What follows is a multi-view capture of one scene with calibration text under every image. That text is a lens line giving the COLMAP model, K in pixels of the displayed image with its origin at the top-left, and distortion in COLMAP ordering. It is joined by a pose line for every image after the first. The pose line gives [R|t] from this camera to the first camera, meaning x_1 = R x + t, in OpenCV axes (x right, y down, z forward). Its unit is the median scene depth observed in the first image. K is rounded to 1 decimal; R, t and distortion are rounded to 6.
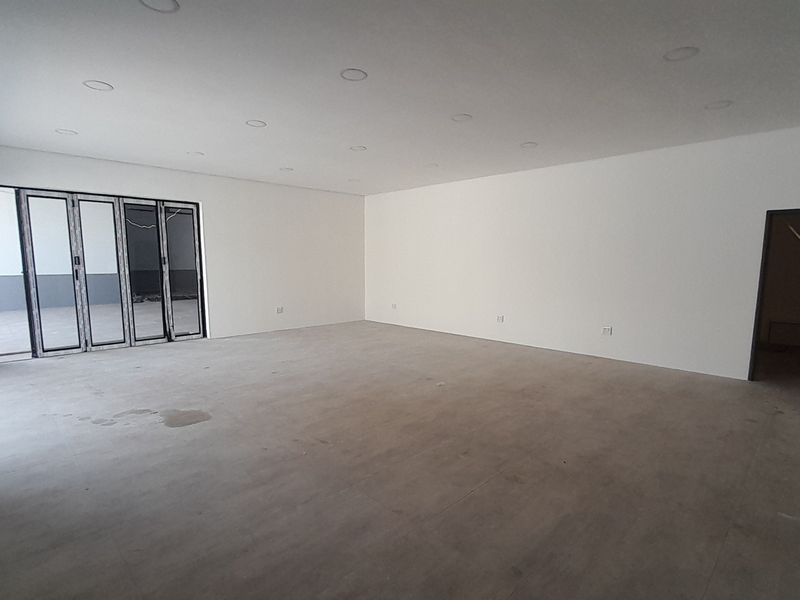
lens RADIAL K [[419.6, 0, 400.8], [0, 419.6, 306.8], [0, 0, 1]] dist [0.030128, -0.016864]
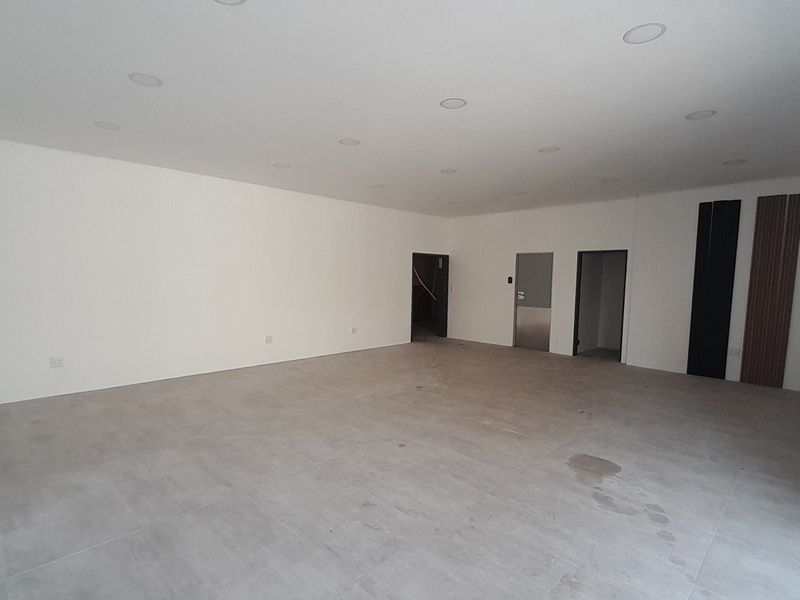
lens RADIAL K [[419.6, 0, 404.4], [0, 419.6, 298.6], [0, 0, 1]] dist [0.030128, -0.016864]
pose [[-0.022754, -0.055069, 0.998223, -1.333071], [0.092295, 0.994102, 0.056945, -0.164899], [-0.995472, 0.093426, -0.017537, 1.347586]]
